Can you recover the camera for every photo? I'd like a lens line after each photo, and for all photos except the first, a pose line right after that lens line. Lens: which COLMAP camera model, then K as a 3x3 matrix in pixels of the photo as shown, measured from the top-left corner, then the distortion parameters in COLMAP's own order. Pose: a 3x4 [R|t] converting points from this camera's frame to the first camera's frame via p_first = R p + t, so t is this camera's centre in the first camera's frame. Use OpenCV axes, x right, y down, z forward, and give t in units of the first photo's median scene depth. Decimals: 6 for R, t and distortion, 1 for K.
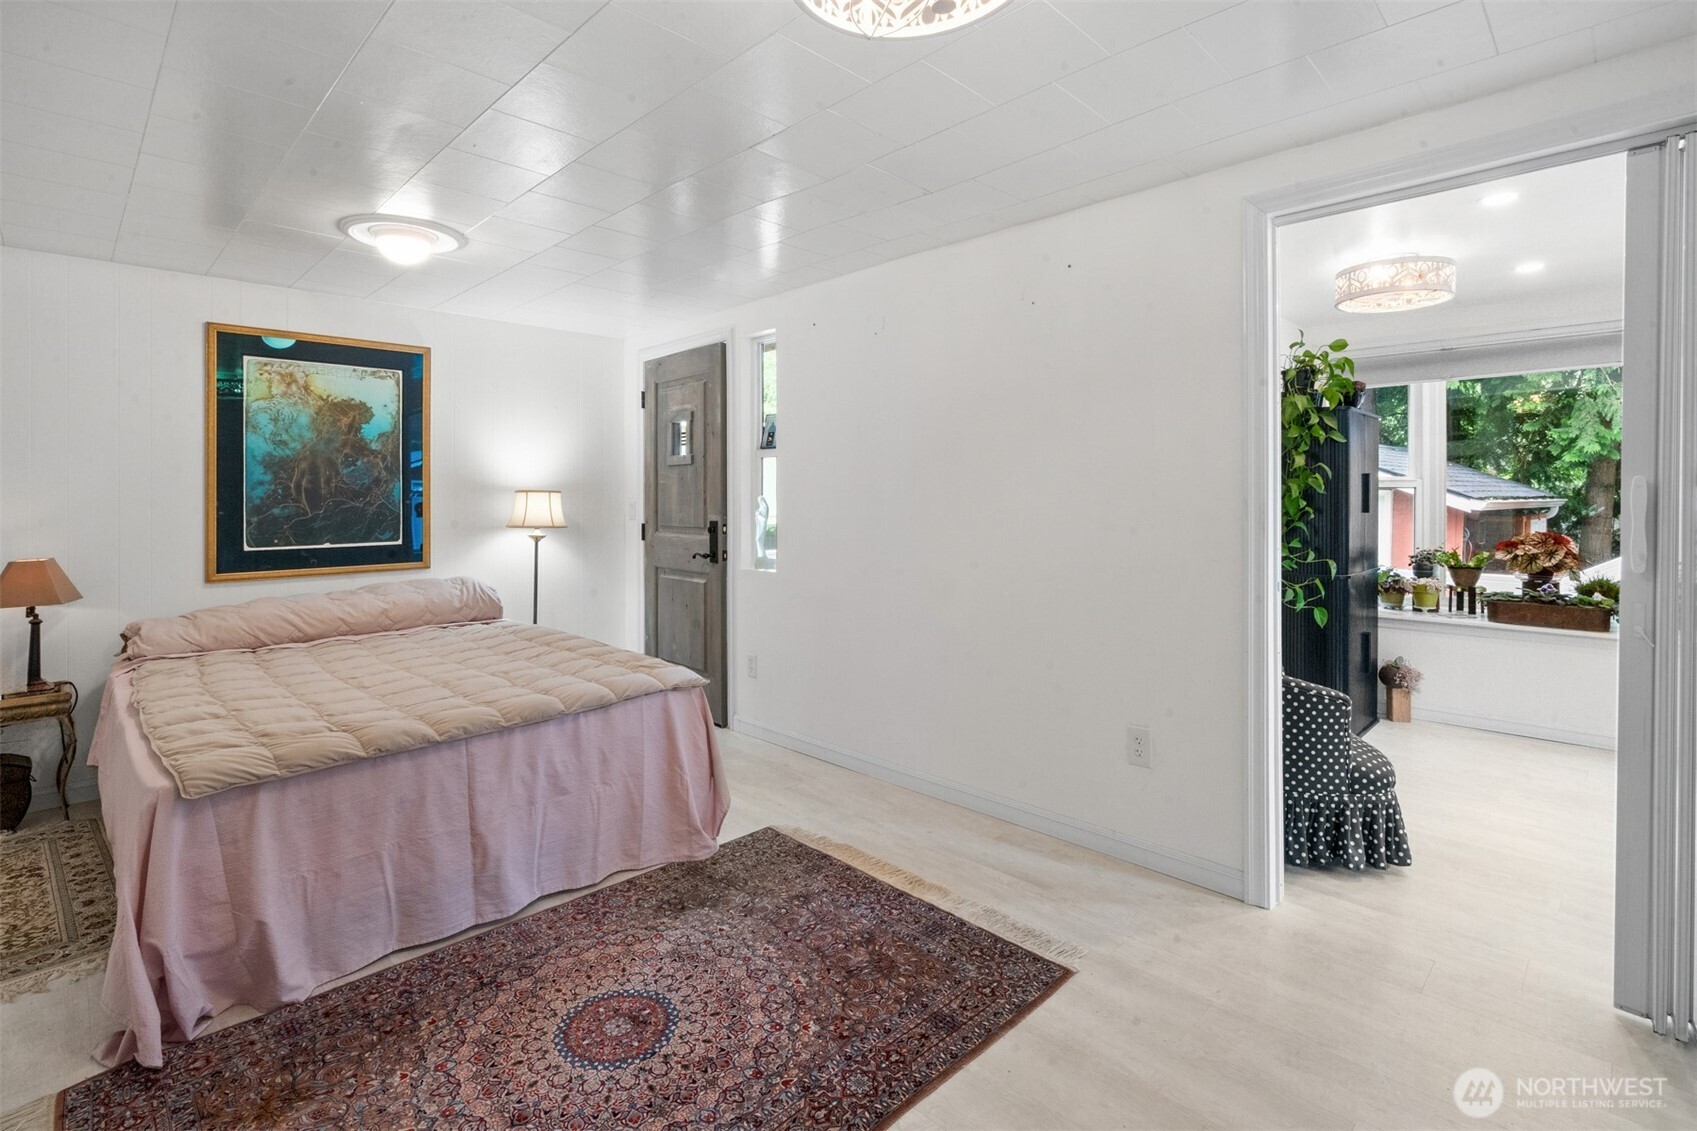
lens RADIAL K [[795.0, 0, 829.7], [0, 795.0, 506.8], [0, 0, 1]] dist [-0.000872, -0.000271]
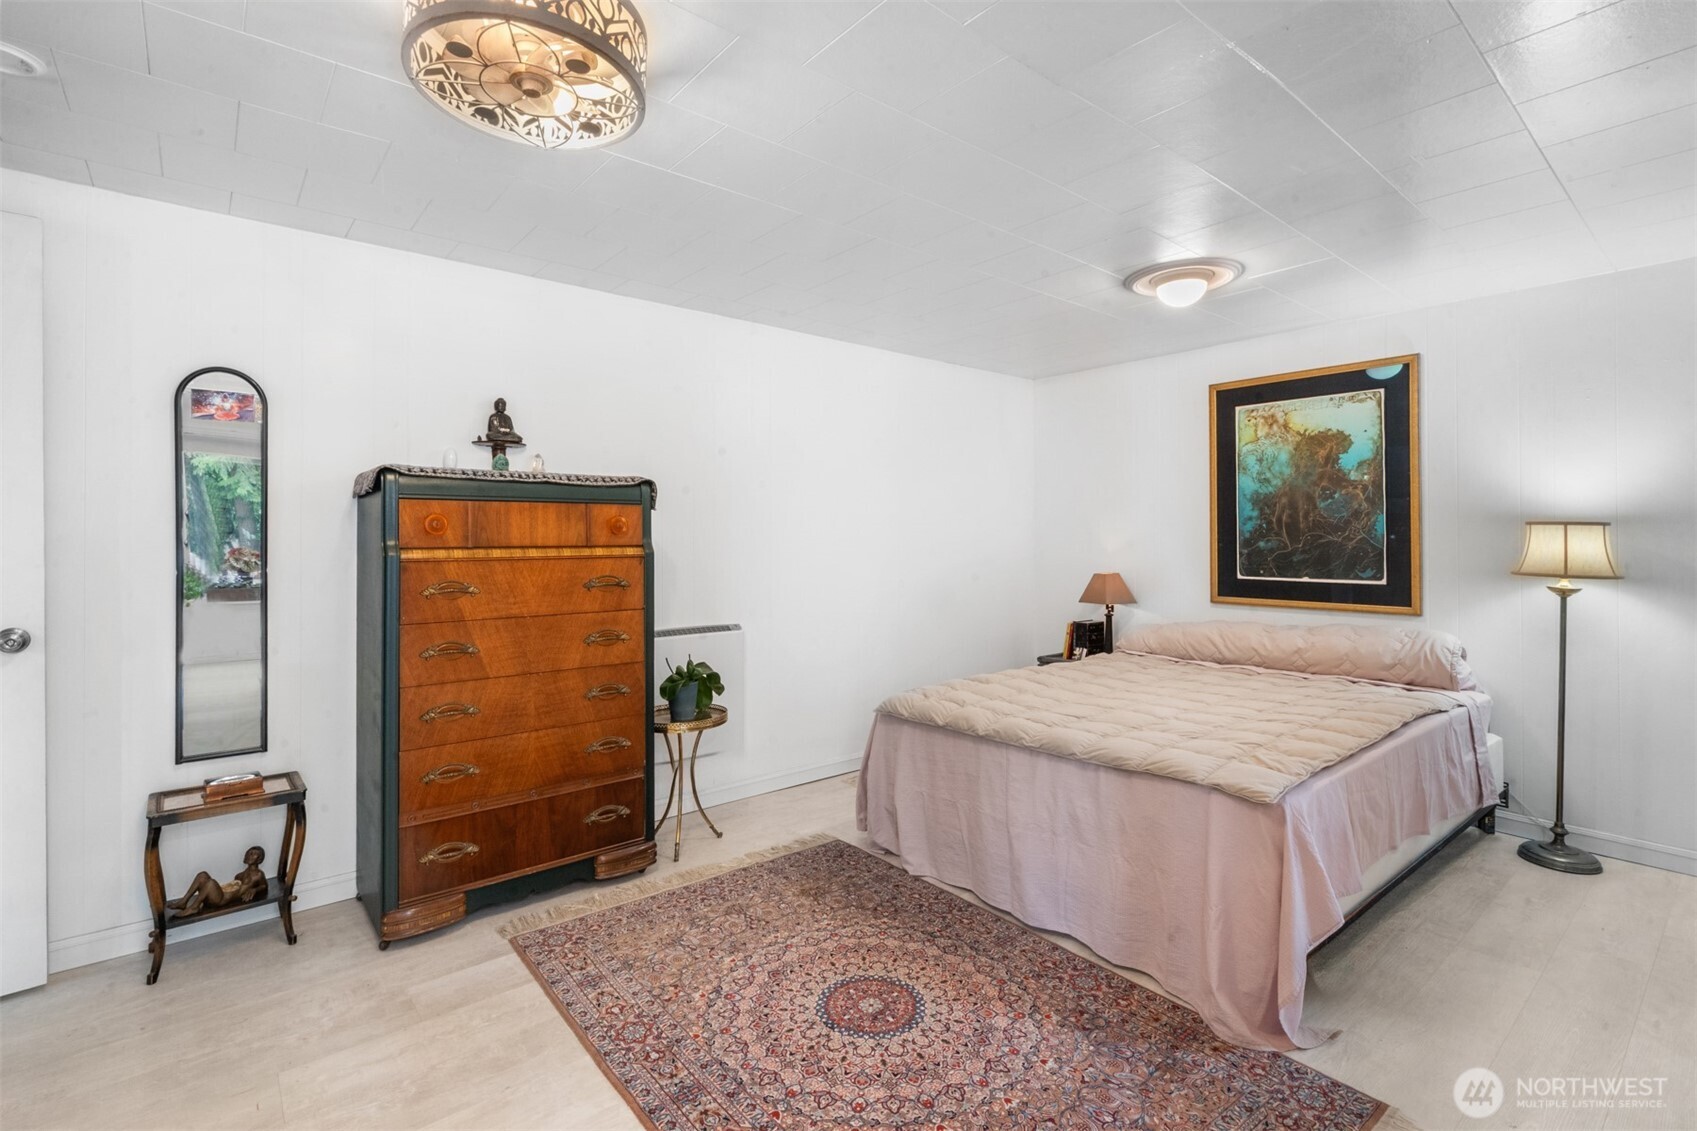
lens RADIAL K [[785.9, 0, 849.1], [0, 785.9, 533.9], [0, 0, 1]] dist [-0.000748, 0.000087]
pose [[-0.080929, 0.004490, -0.996710, 0.438947], [-0.011132, 0.999923, 0.005409, -0.008361], [0.996658, 0.011533, -0.080872, 0.551423]]
